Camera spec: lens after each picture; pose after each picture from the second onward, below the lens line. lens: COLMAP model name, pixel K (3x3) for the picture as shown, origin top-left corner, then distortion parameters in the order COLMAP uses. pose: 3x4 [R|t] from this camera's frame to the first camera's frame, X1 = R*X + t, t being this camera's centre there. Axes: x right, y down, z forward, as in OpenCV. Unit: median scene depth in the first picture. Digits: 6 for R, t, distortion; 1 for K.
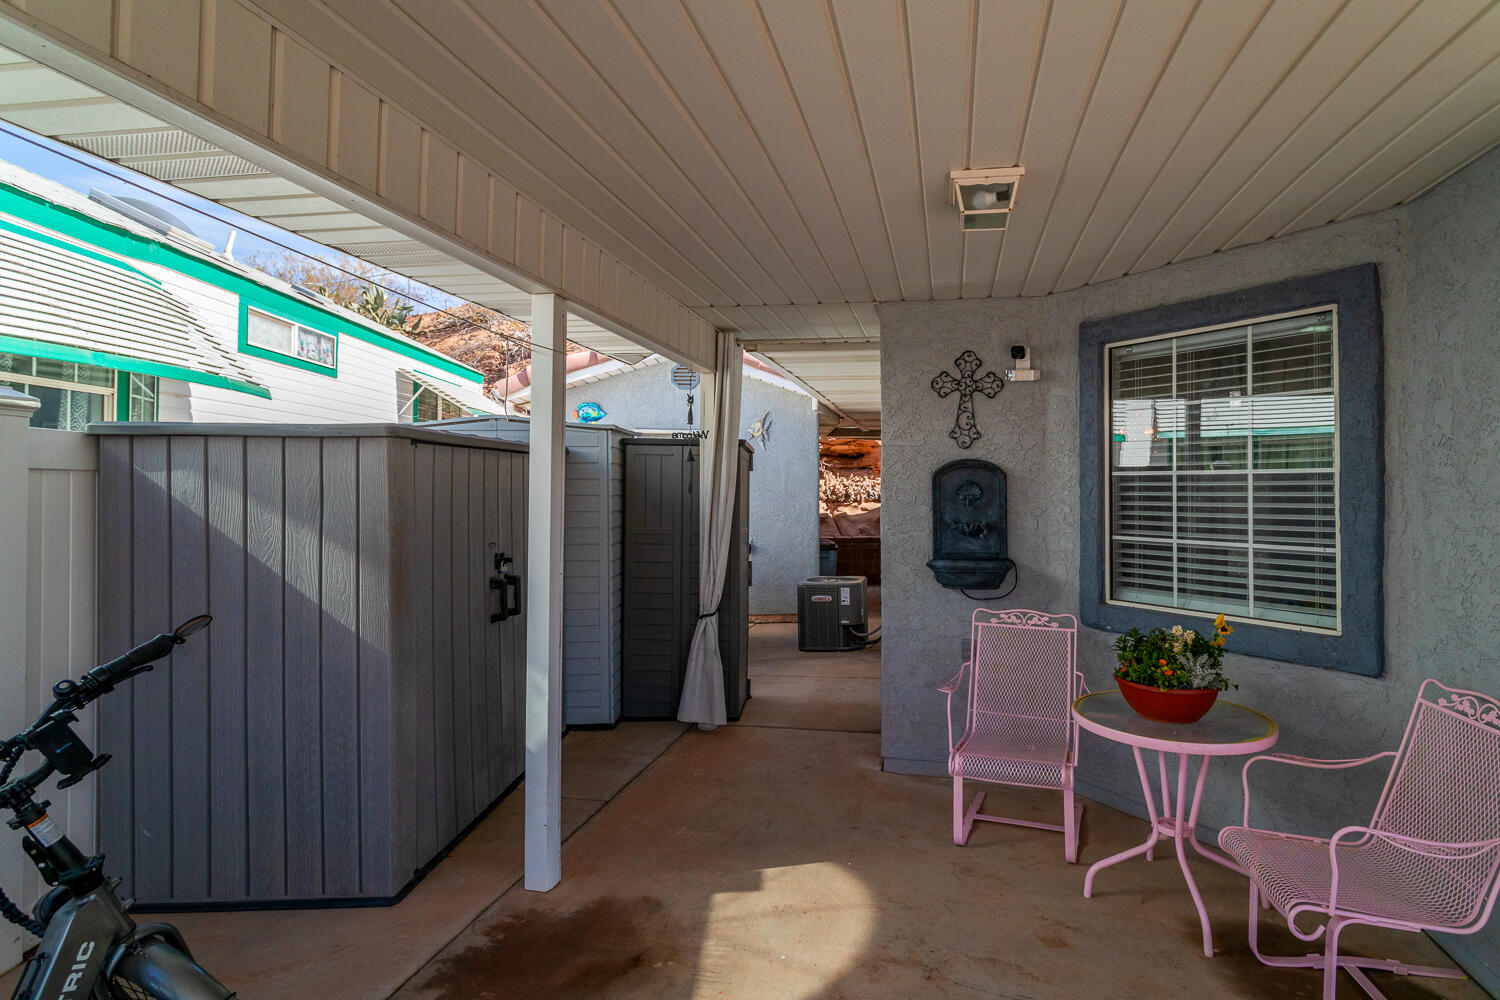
lens RADIAL K [[749.2, 0, 839.8], [0, 749.2, 476.3], [0, 0, 1]] dist [0.001687, 0.001700]
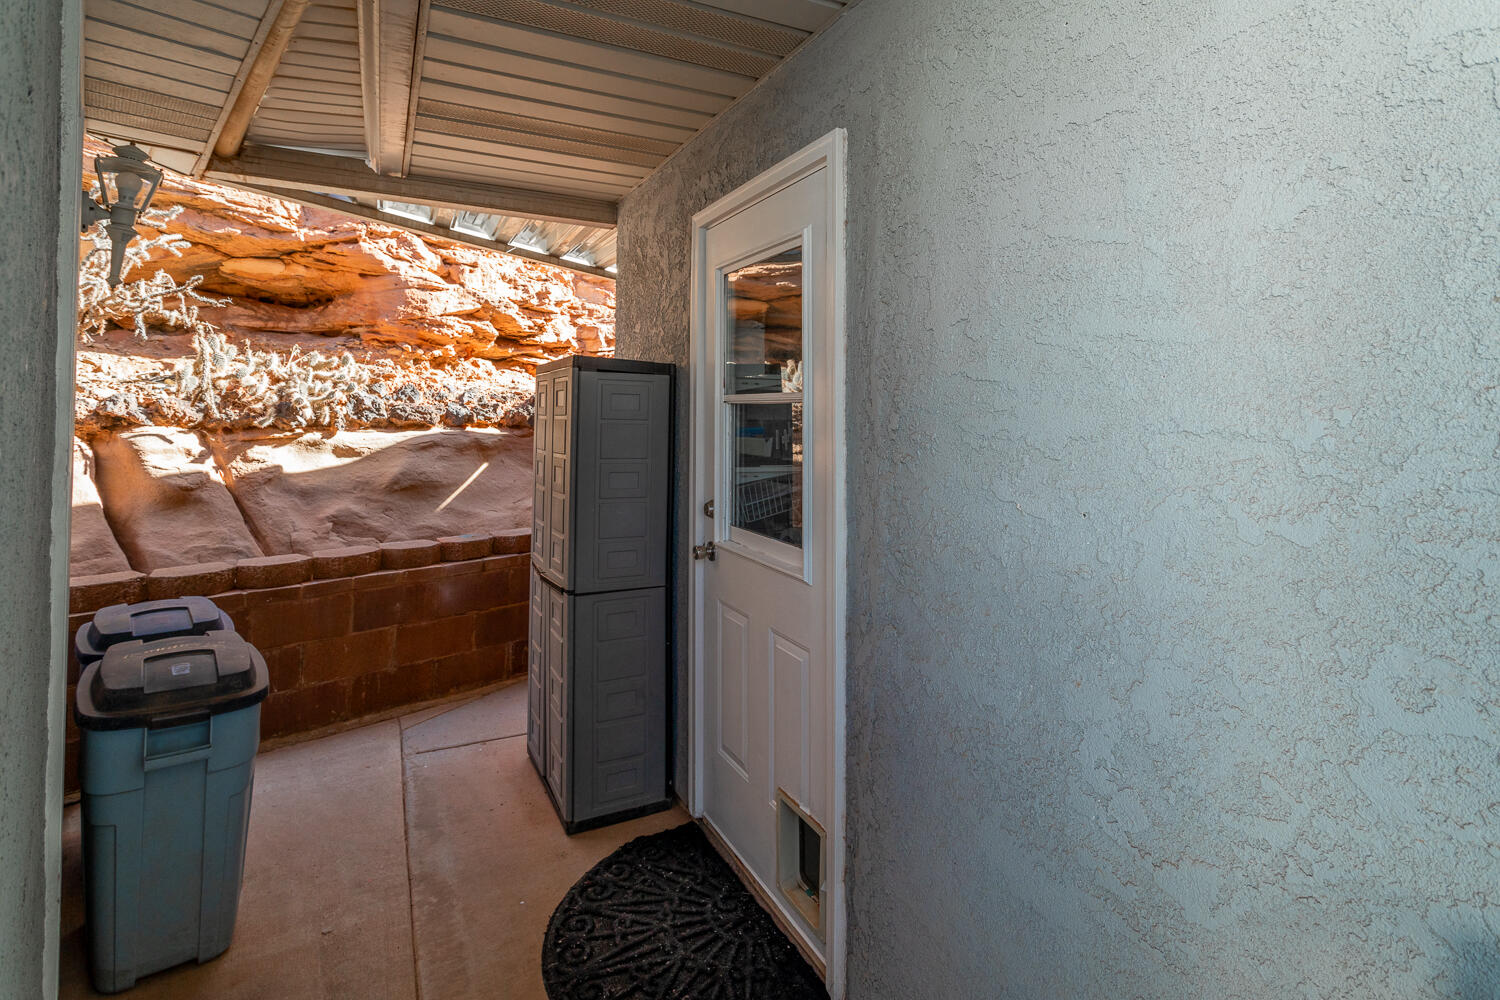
lens RADIAL K [[751.1, 0, 754.7], [0, 751.1, 389.3], [0, 0, 1]] dist [0.002514, 0.000264]
pose [[0.817089, 0.018097, 0.576227, -0.035735], [-0.018948, 0.999810, -0.004532, 0.050087], [-0.576199, -0.007215, 0.817277, 2.108145]]
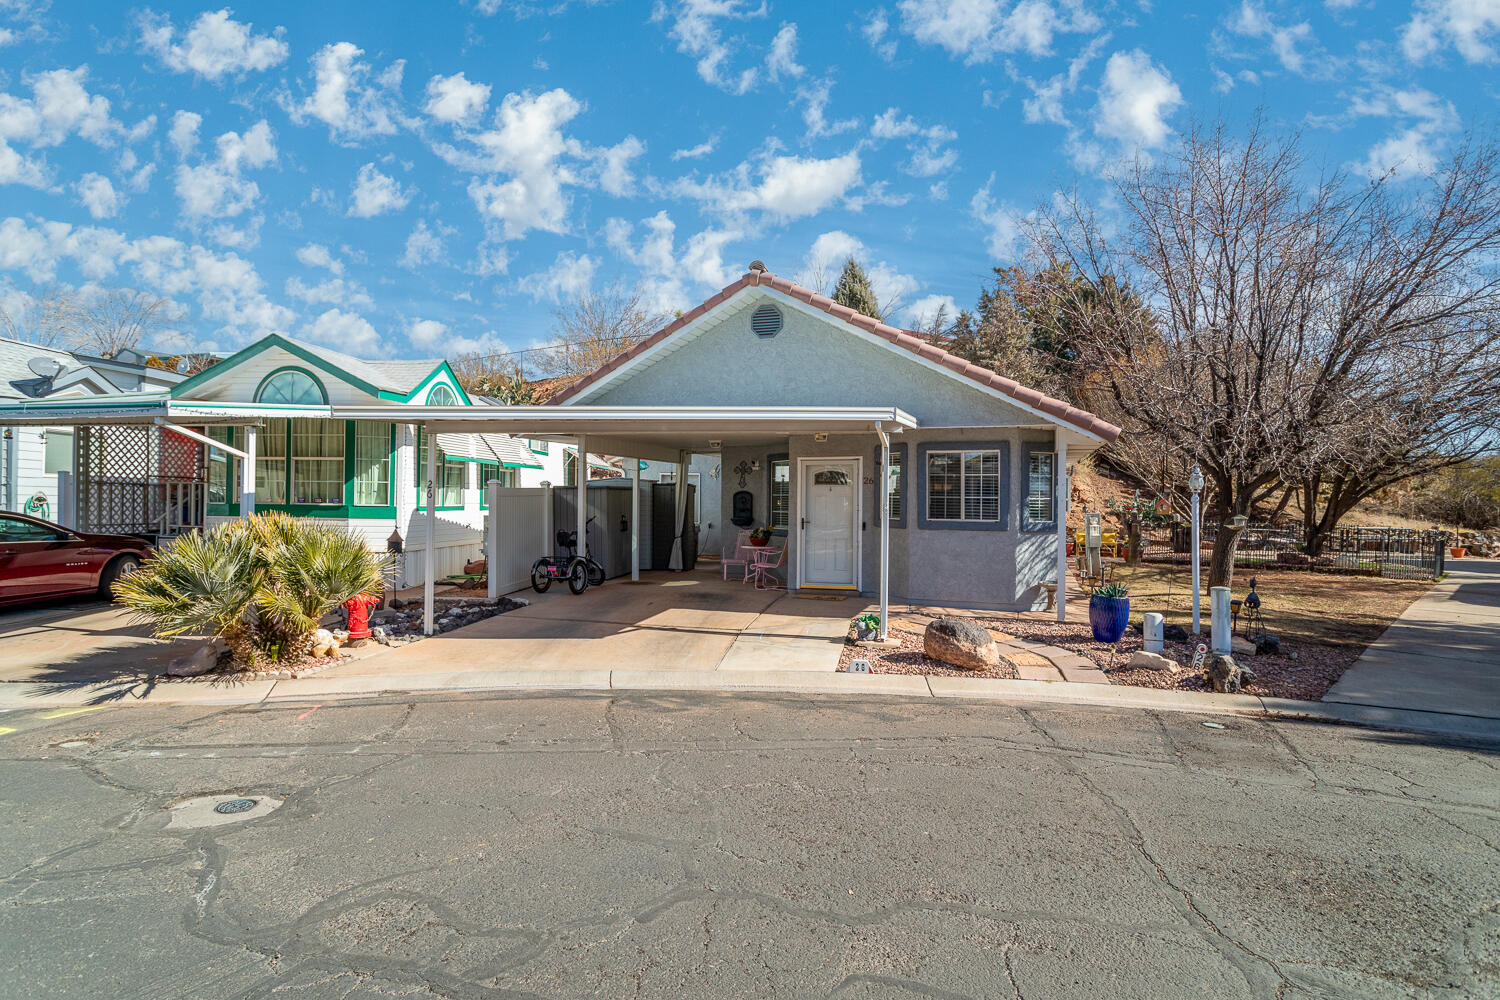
lens RADIAL K [[824.0, 0, 710.4], [0, 824.0, 498.9], [0, 0, 1]] dist [-0.001718, 0.000237]
pose [[0.973395, 0.003364, -0.229107, 0.940198], [-0.000200, 0.999904, 0.013831, -0.039085], [0.229132, -0.013417, 0.973303, -2.960988]]
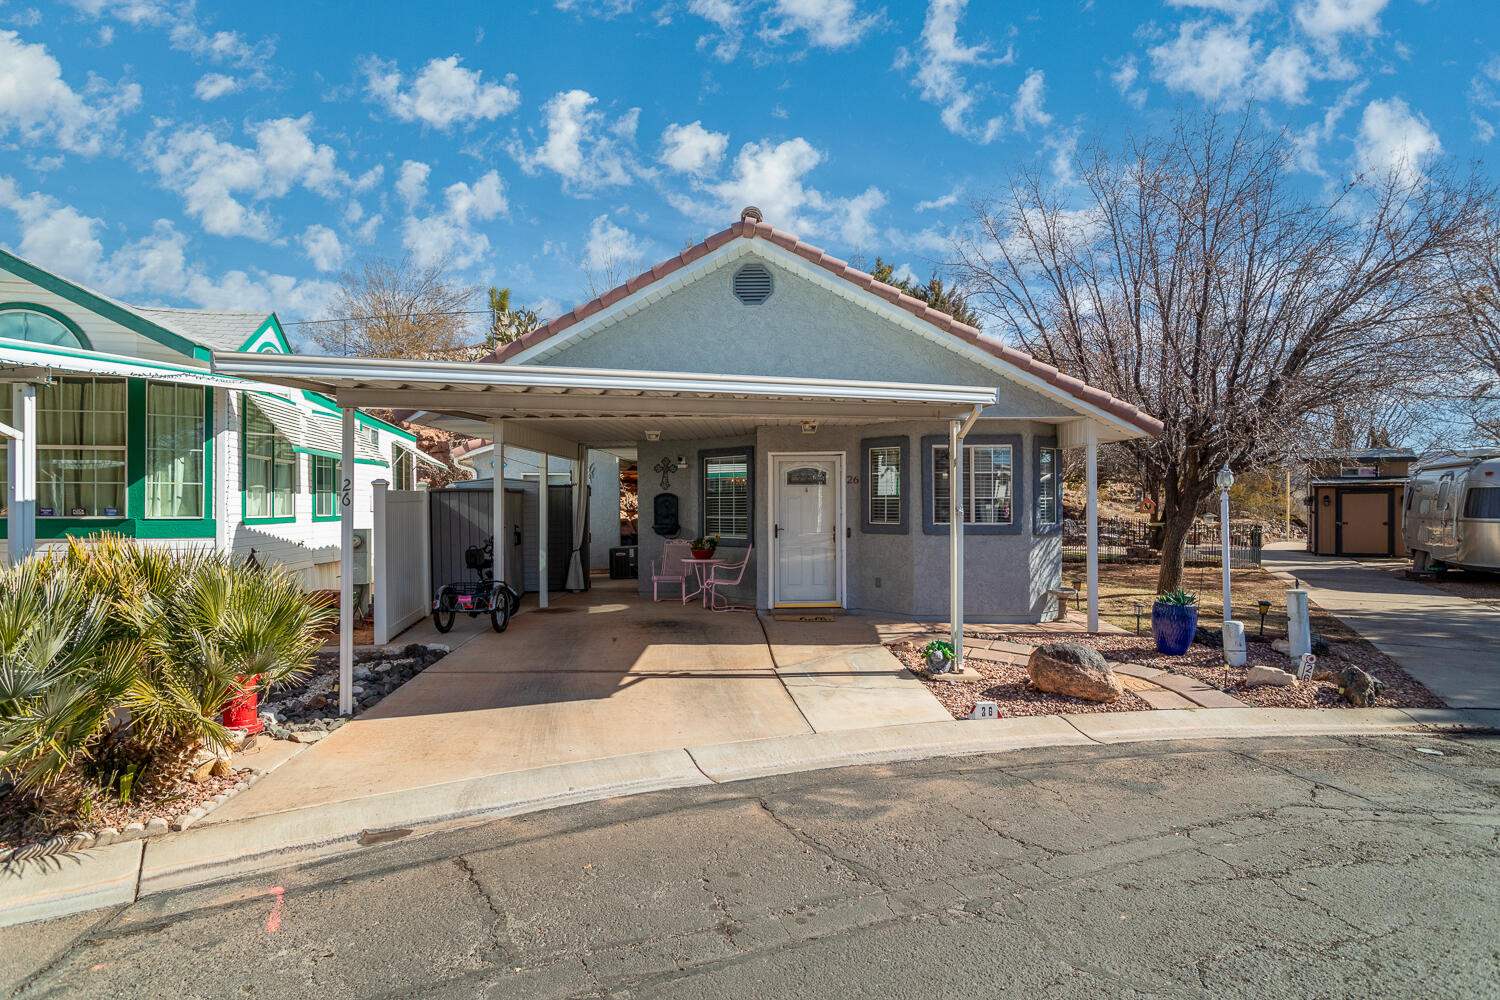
lens RADIAL K [[834.7, 0, 739.3], [0, 834.7, 502.5], [0, 0, 1]] dist [0.001146, 0.000724]
pose [[0.994715, -0.007701, 0.102383, 0.120416], [0.006184, 0.999866, 0.015126, -0.033932], [-0.102486, -0.014413, 0.994630, -2.435576]]
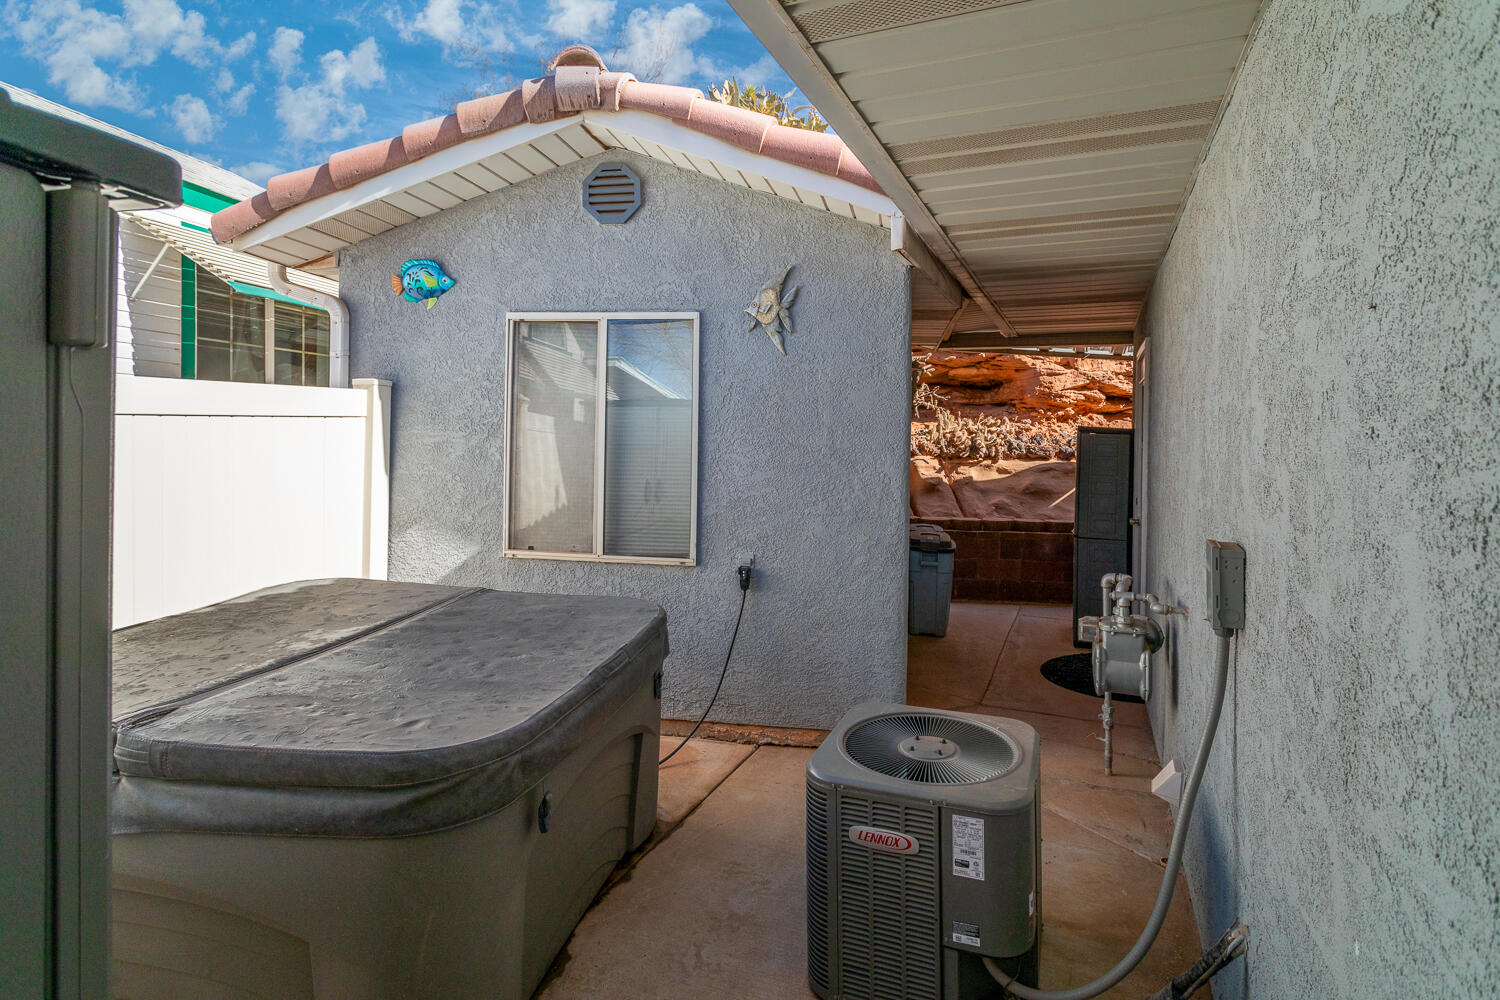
lens RADIAL K [[741.8, 0, 786.5], [0, 741.8, 454.7], [0, 0, 1]] dist [0.000923, 0.000273]
pose [[0.972440, 0.013856, -0.232742, 0.006072], [-0.002495, 0.998794, 0.049040, 0.004986], [0.233140, -0.047108, 0.971301, 1.246868]]
